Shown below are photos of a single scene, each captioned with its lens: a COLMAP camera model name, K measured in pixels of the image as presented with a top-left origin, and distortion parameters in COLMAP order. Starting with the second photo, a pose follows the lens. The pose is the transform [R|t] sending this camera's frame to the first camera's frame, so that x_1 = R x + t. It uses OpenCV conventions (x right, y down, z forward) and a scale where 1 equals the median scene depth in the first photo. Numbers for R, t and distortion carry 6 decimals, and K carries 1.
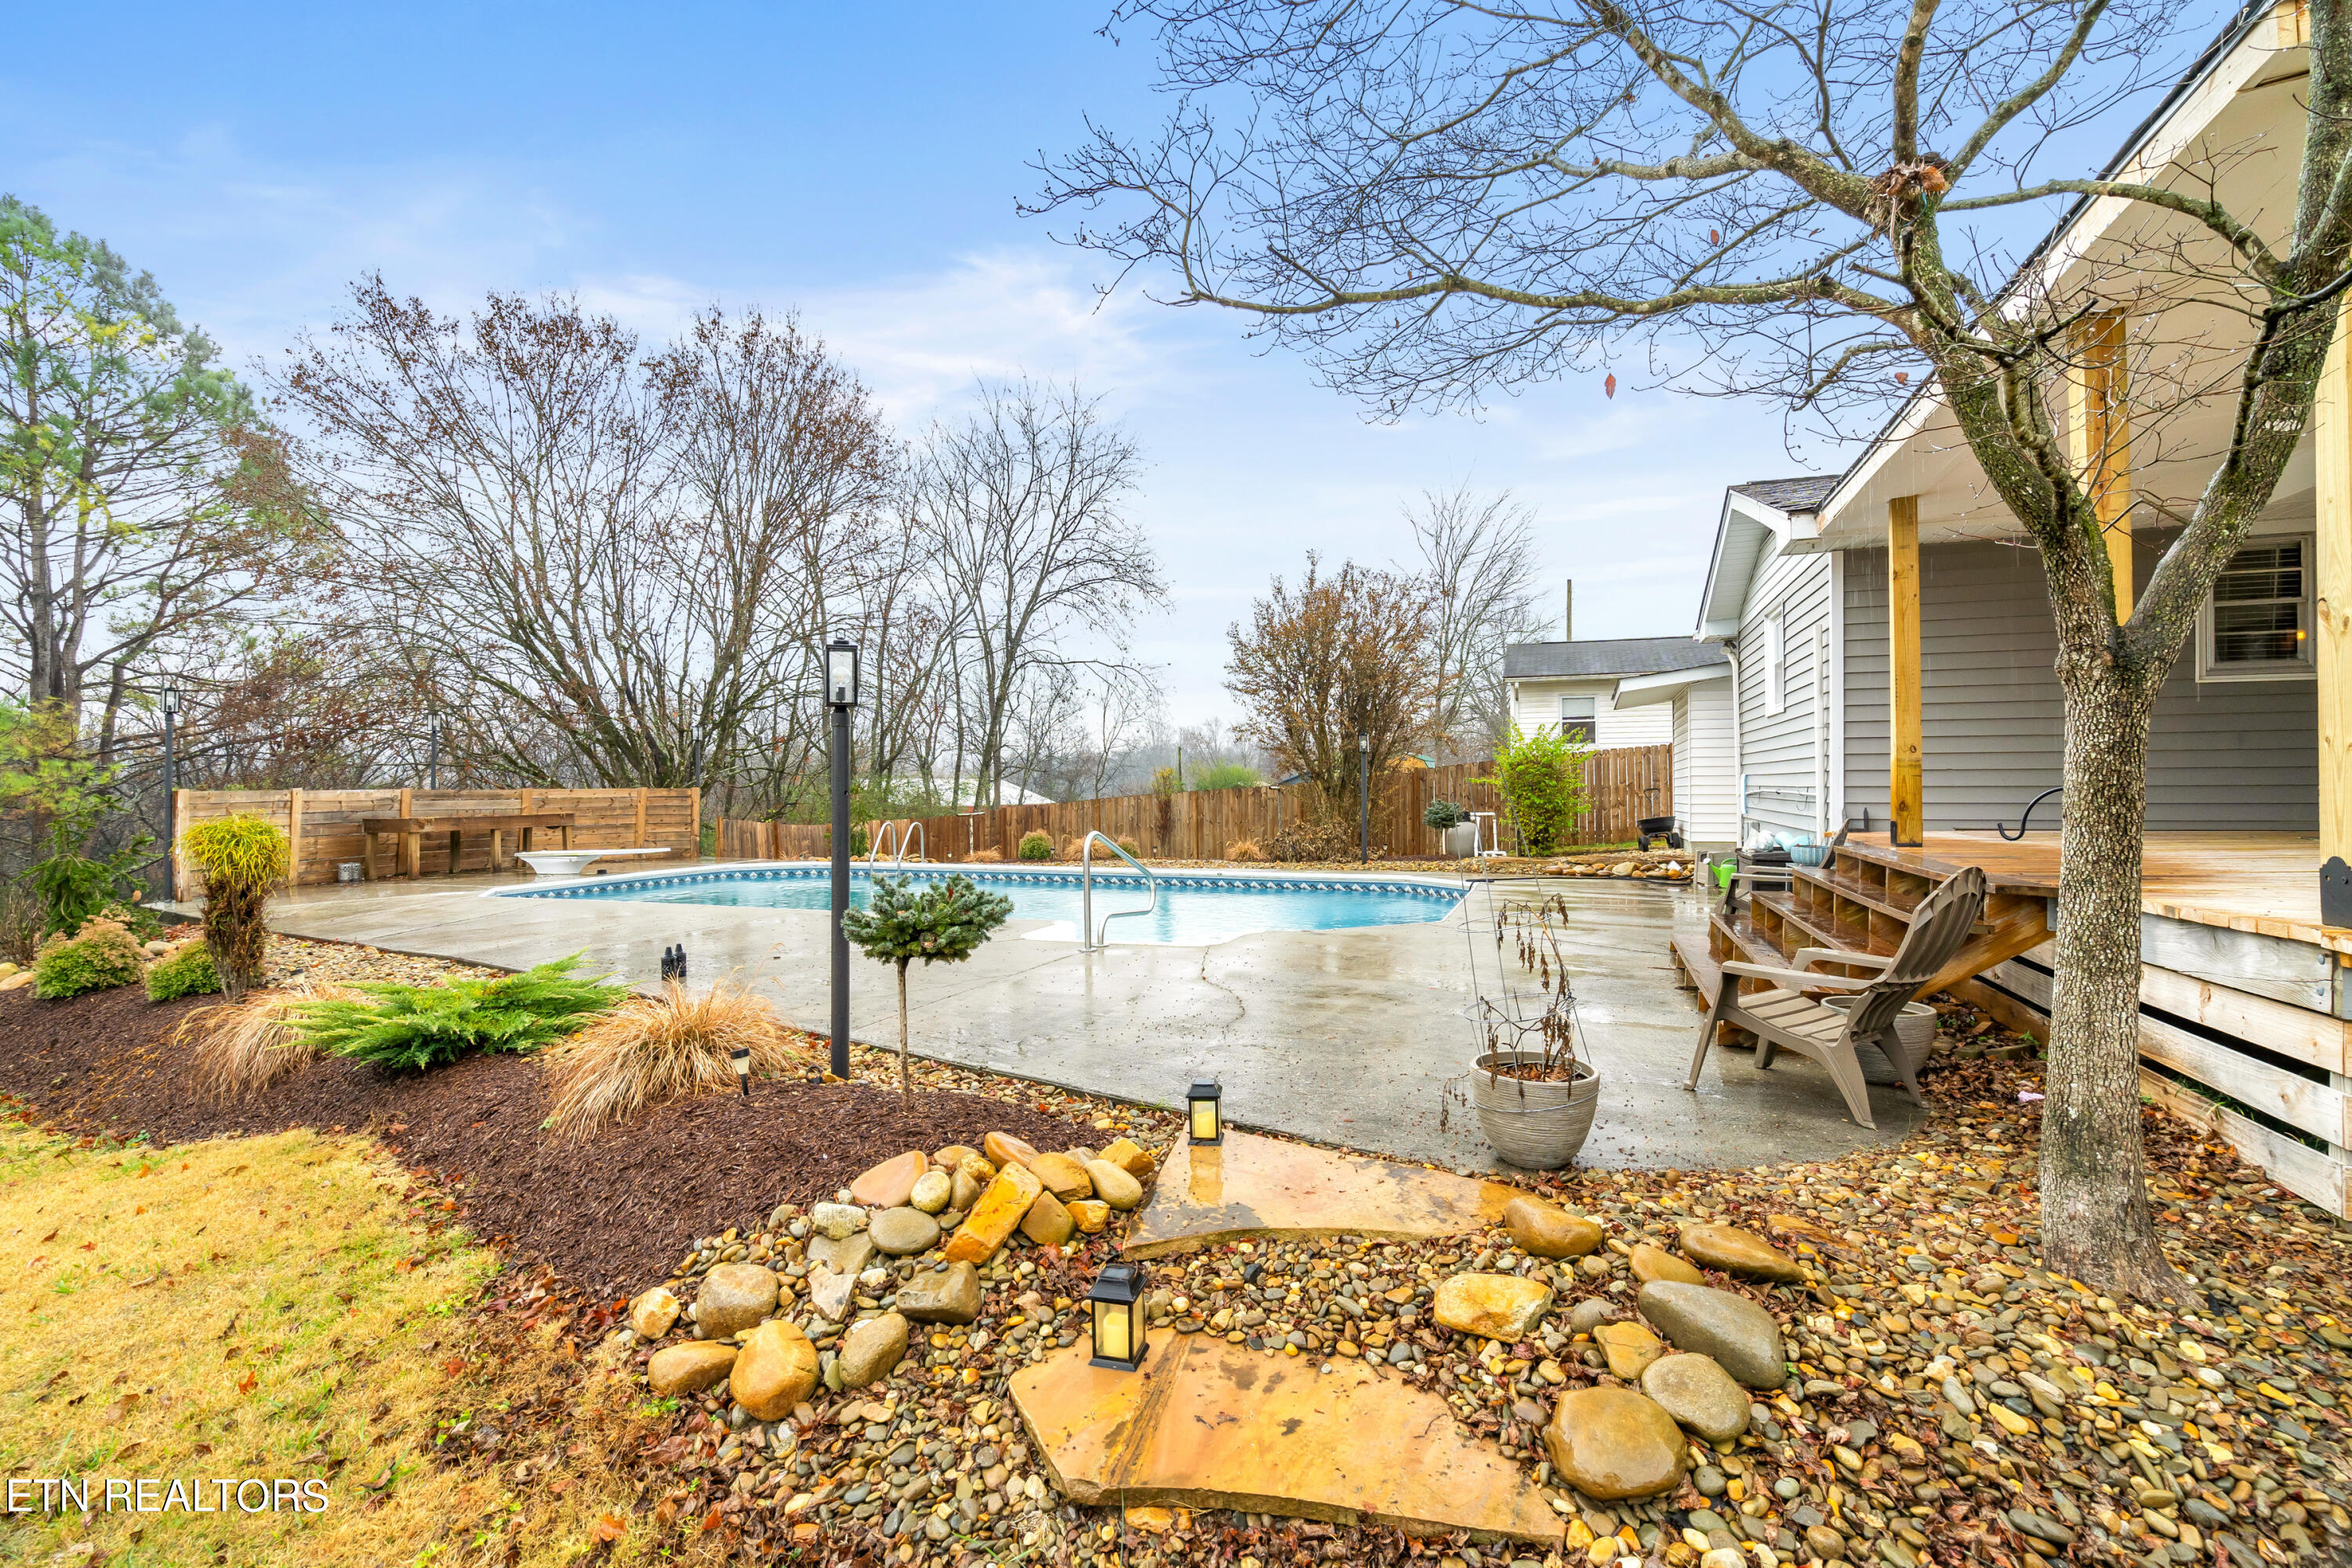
lens RADIAL K [[1072.1, 0, 1165.5], [0, 1072.1, 774.8], [0, 0, 1]] dist [-0.000342, 0.000269]
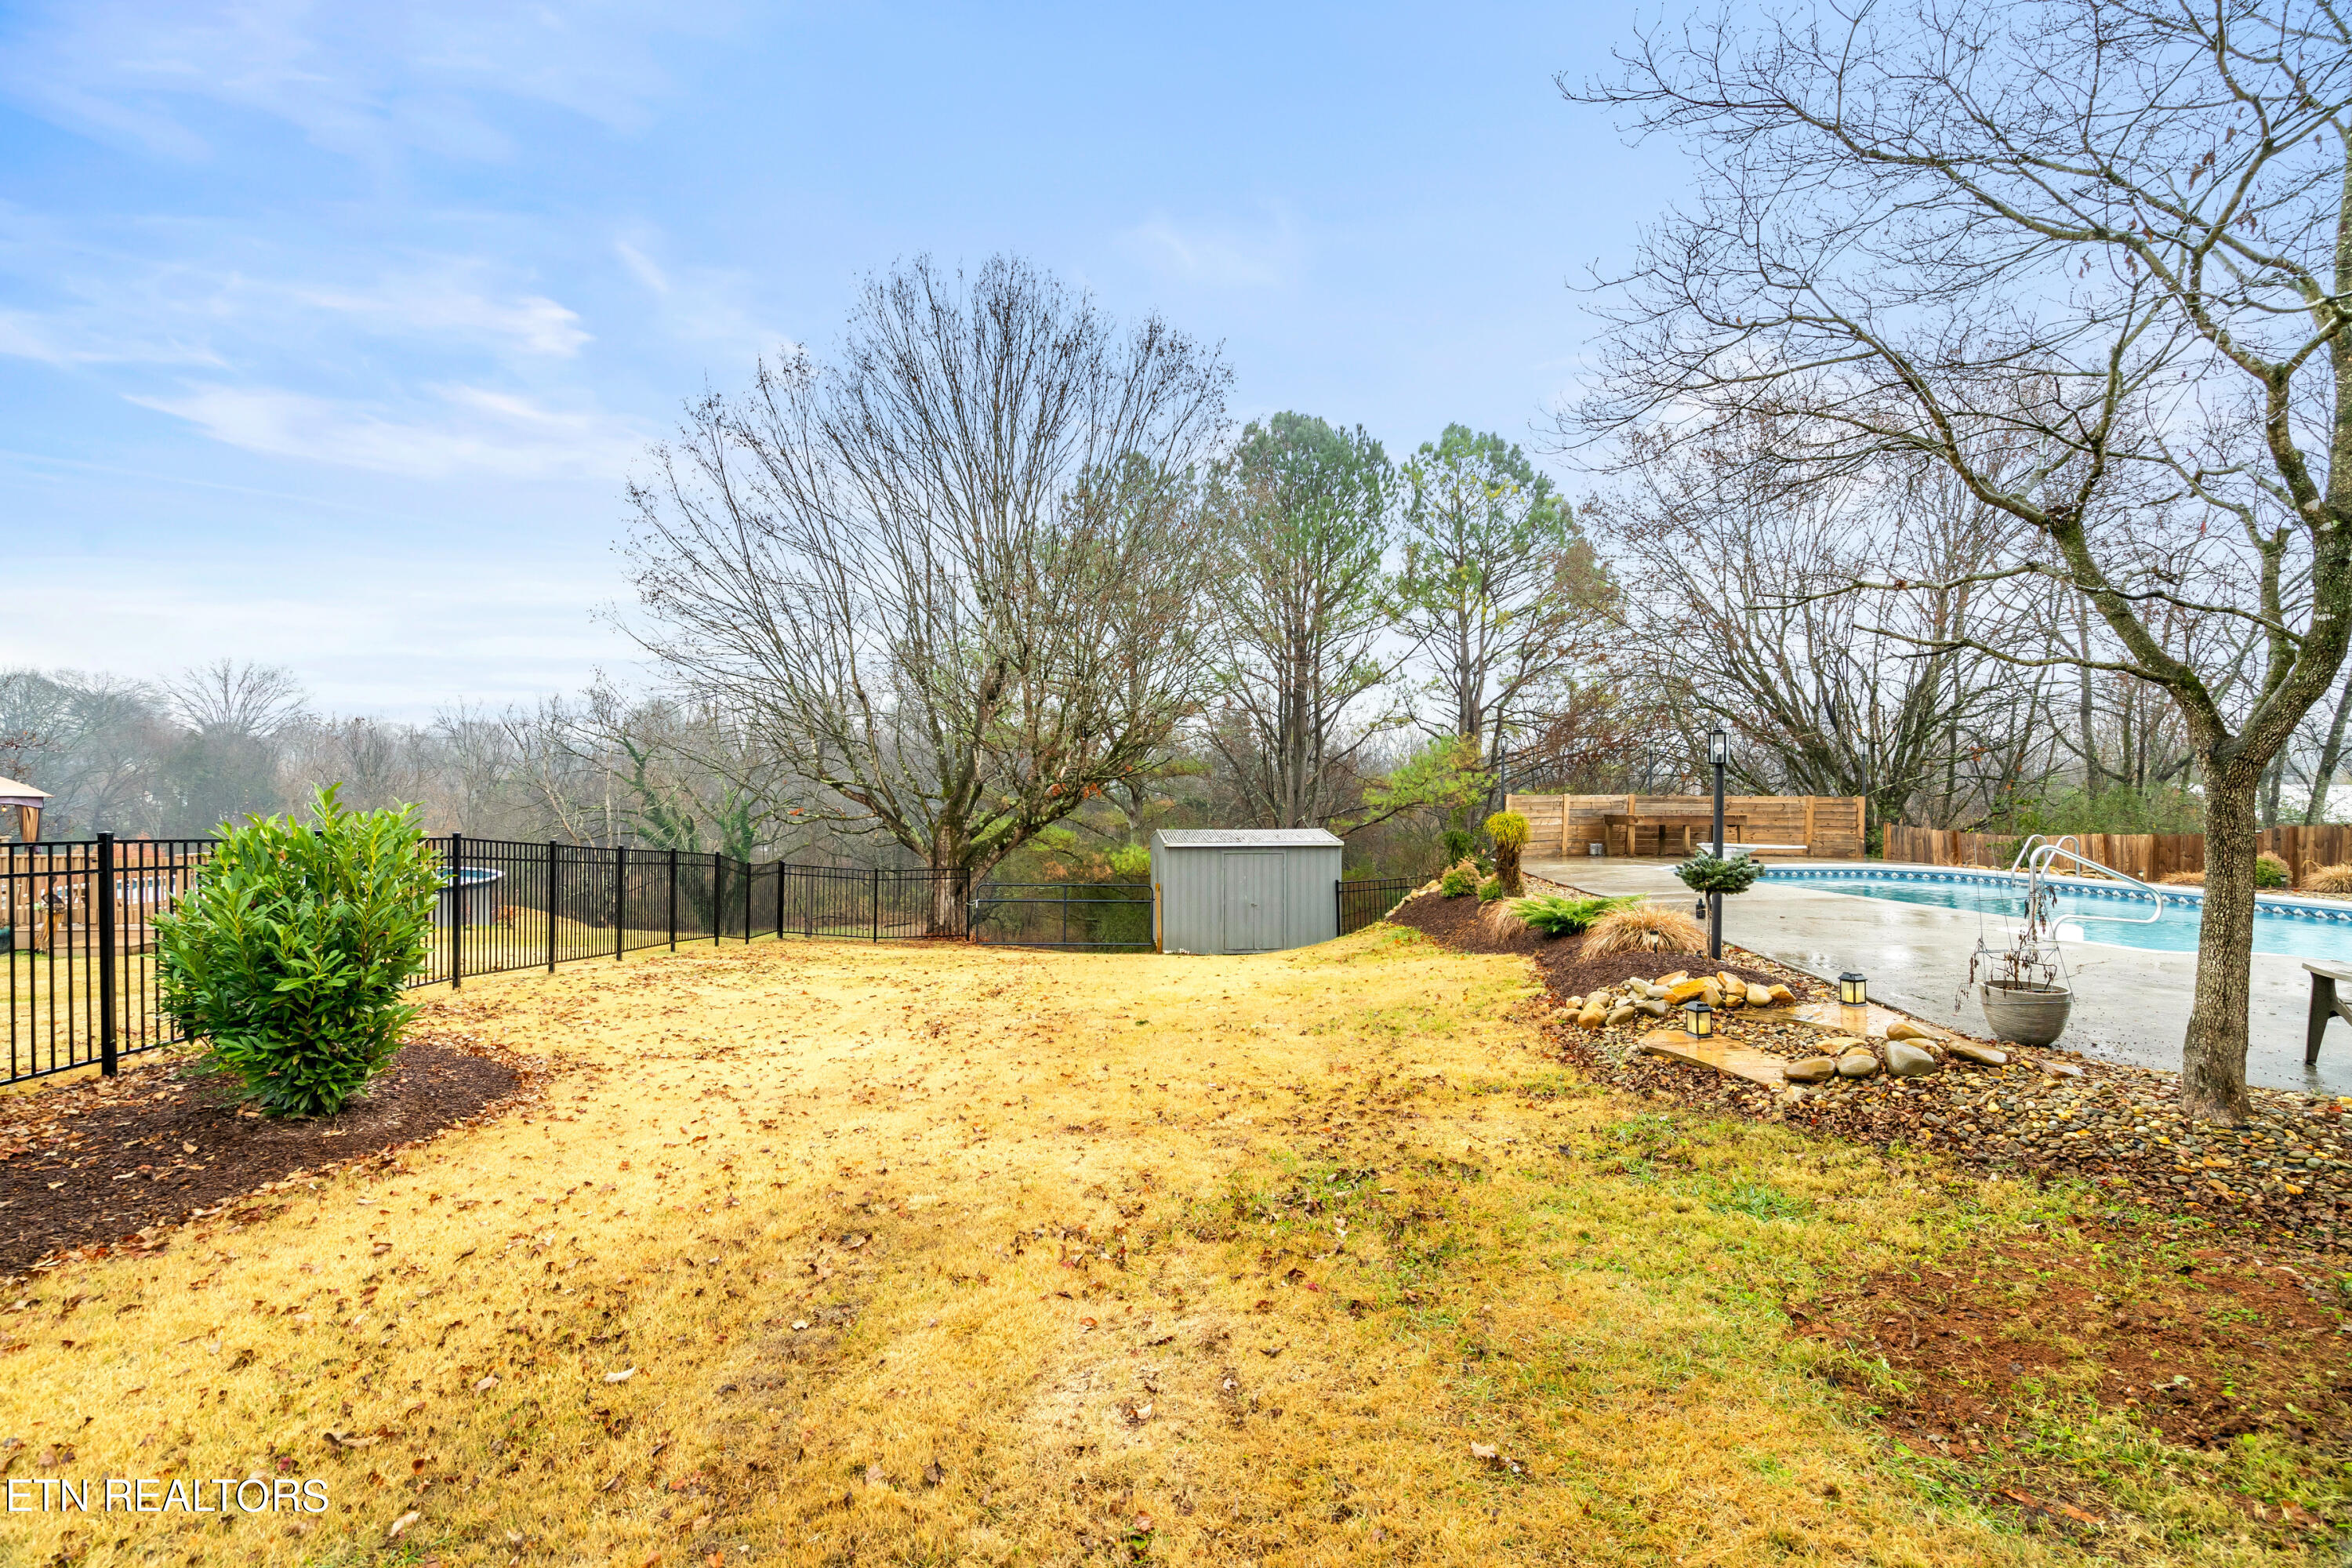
lens RADIAL K [[1072.1, 0, 1188.7], [0, 1072.1, 802.6], [0, 0, 1]] dist [-0.000342, 0.000269]
pose [[0.479778, 0.022364, -0.877105, 0.183517], [0.000281, 0.999671, 0.025642, -0.009001], [0.877390, -0.012549, 0.479614, -0.147250]]
